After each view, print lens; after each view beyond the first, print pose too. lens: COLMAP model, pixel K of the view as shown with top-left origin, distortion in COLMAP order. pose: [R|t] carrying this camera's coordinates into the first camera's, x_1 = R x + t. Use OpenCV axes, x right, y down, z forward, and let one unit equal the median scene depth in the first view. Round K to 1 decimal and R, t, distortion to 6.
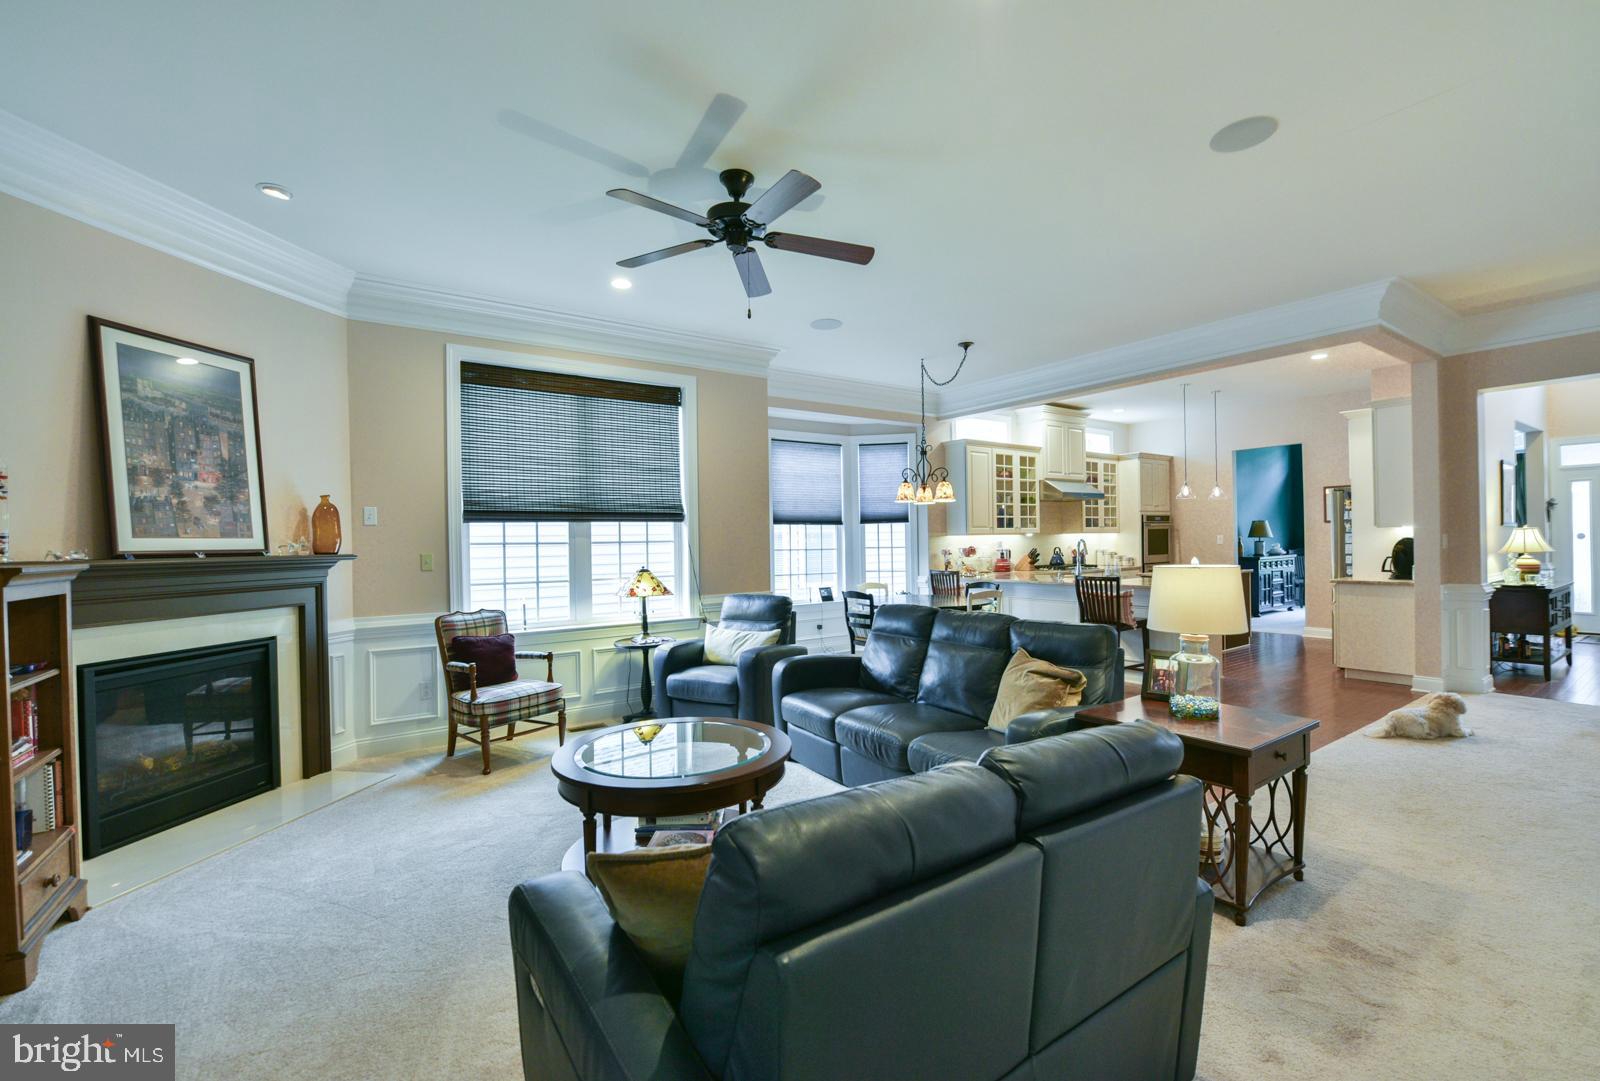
lens RADIAL K [[707.9, 0, 803.8], [0, 707.9, 544.9], [0, 0, 1]] dist [-0.008808, -0.000072]
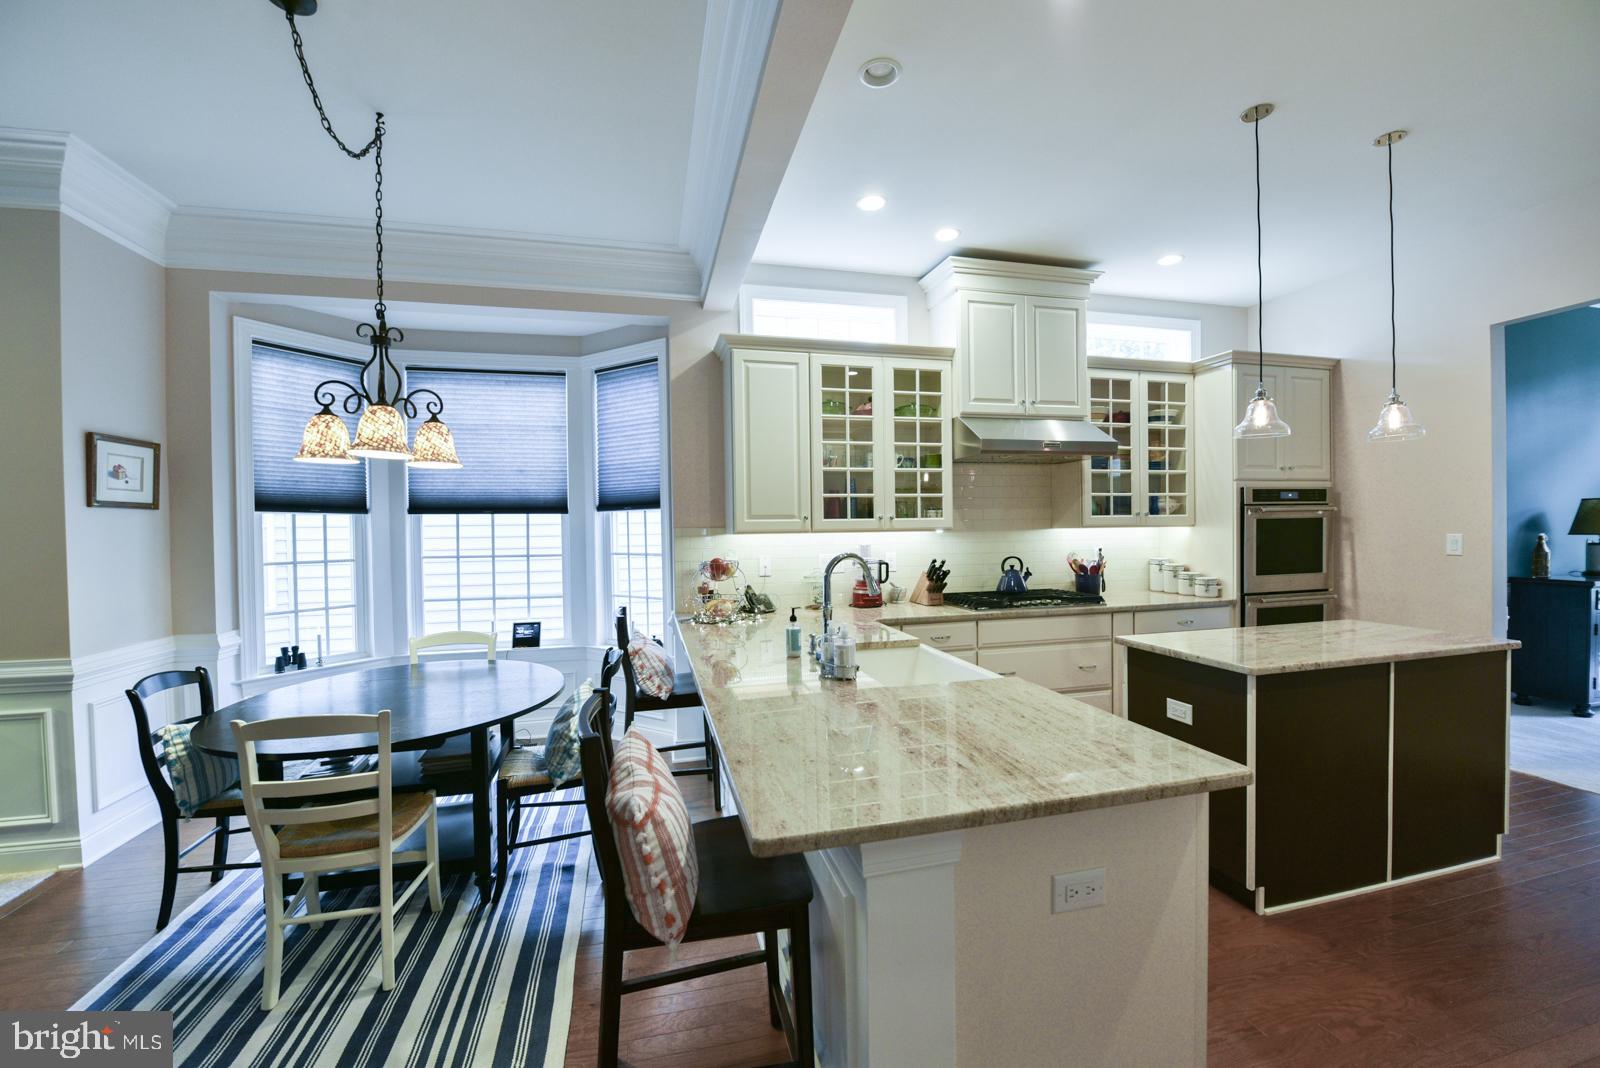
lens RADIAL K [[645.7, 0, 801.5], [0, 645.7, 539.2], [0, 0, 1]] dist [-0.013405, -0.000232]
pose [[0.931100, 0.010554, -0.364611, 0.414709], [-0.003837, 0.999809, 0.019142, -0.018208], [0.364744, -0.016424, 0.930963, 0.575382]]
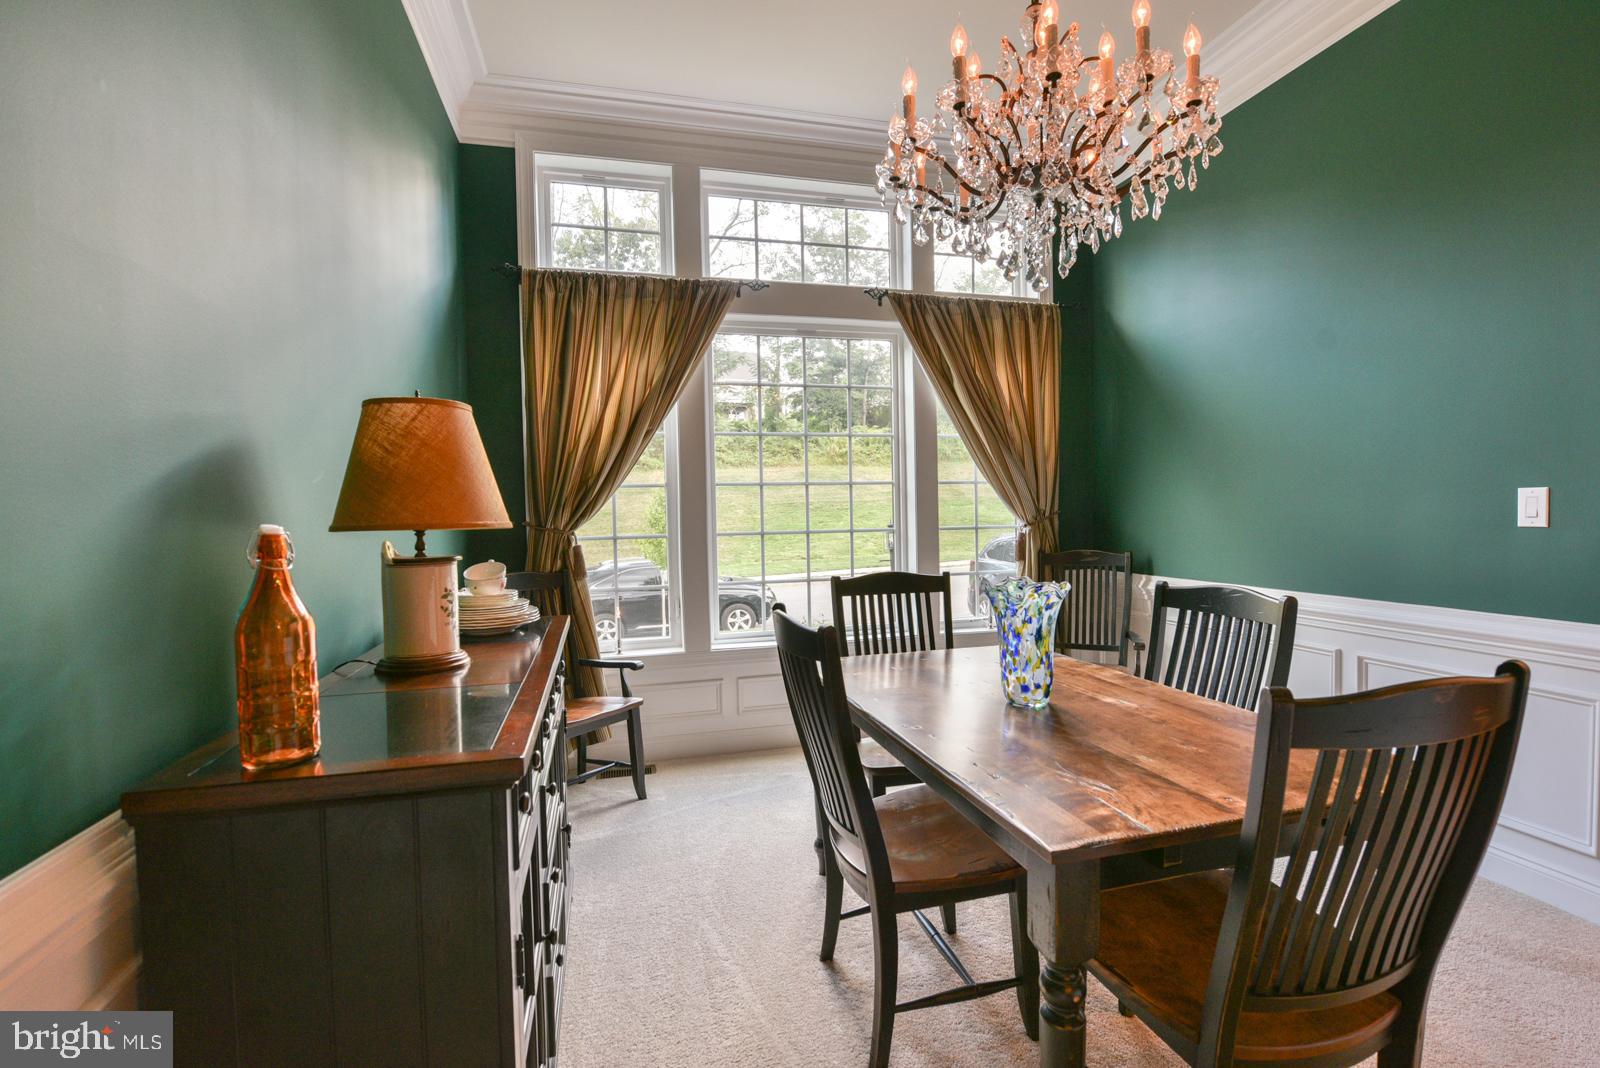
lens RADIAL K [[735.9, 0, 800.0], [0, 735.9, 534.0], [0, 0, 1]] dist [-0.000663, -0.000047]
pose [[0.357423, -0.014172, 0.933835, 0.712423], [0.017426, 0.999812, 0.008504, -0.013401], [-0.933780, 0.013234, 0.357603, 1.164926]]
